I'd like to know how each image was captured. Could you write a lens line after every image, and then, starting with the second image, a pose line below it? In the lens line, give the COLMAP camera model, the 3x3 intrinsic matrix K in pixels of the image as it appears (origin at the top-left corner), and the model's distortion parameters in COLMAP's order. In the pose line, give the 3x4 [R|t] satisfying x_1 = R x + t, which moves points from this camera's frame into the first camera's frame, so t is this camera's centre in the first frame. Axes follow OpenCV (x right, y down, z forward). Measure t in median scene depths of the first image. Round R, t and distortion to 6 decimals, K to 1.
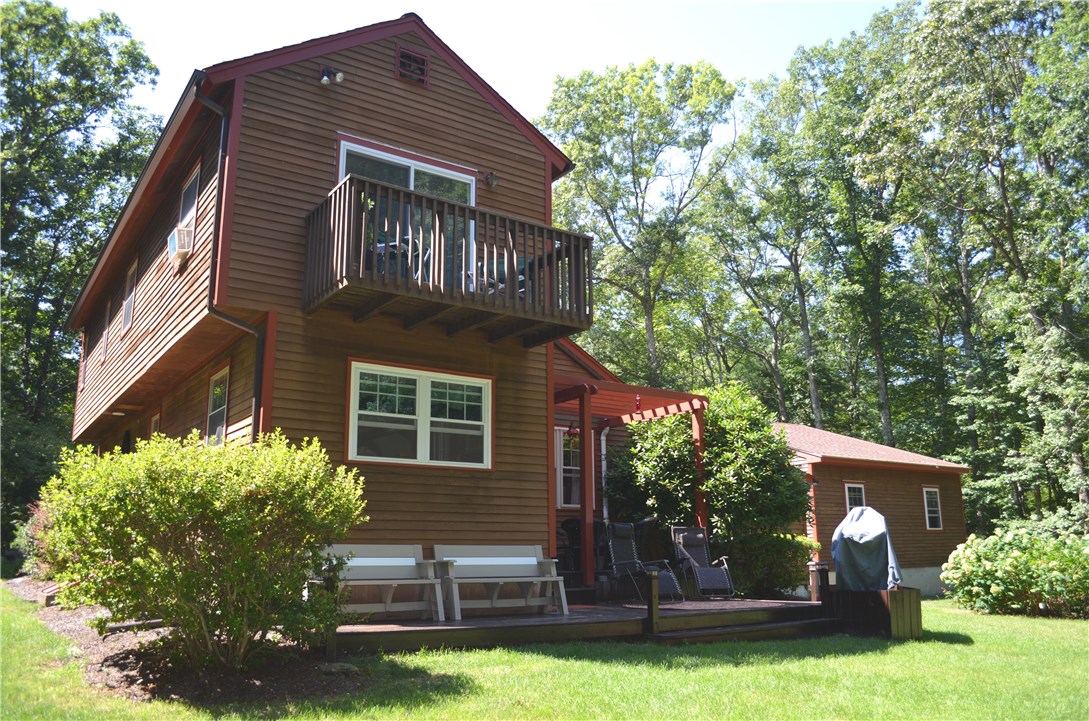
lens RADIAL K [[855.7, 0, 564.7], [0, 855.7, 365.3], [0, 0, 1]] dist [-0.074607, -0.005903]
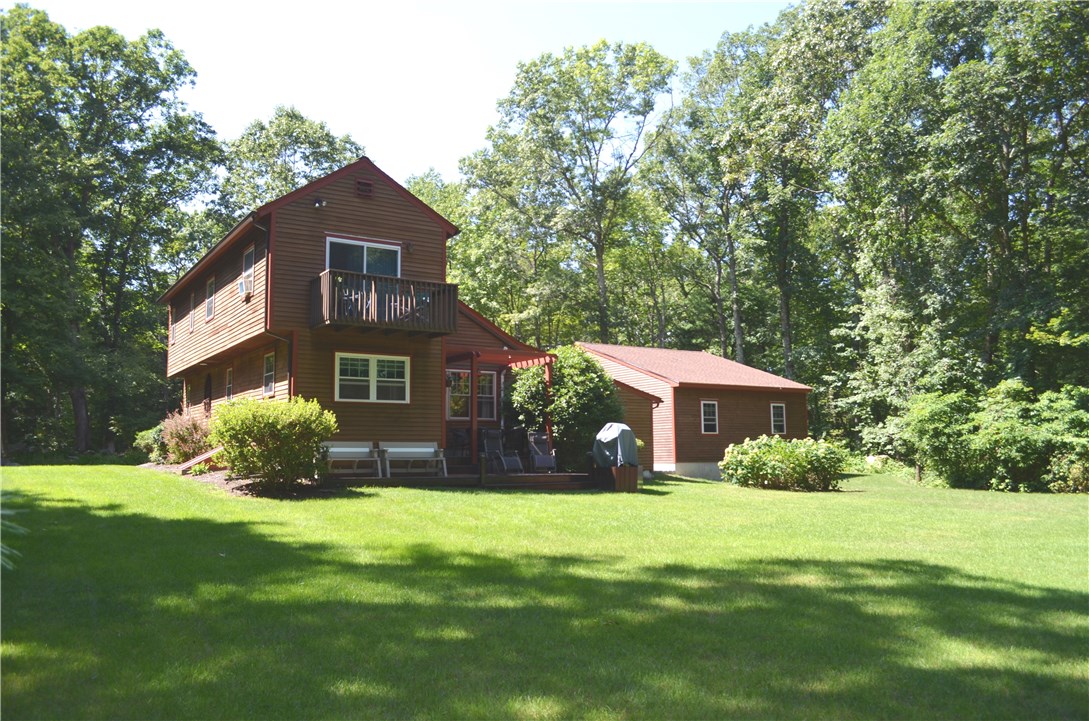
lens RADIAL K [[855.7, 0, 564.7], [0, 855.7, 365.3], [0, 0, 1]] dist [-0.074607, -0.005903]
pose [[0.999662, -0.000460, -0.025991, 0.300002], [0.003472, 0.993245, 0.115987, -0.178591], [0.025762, -0.116038, 0.992911, -0.860943]]
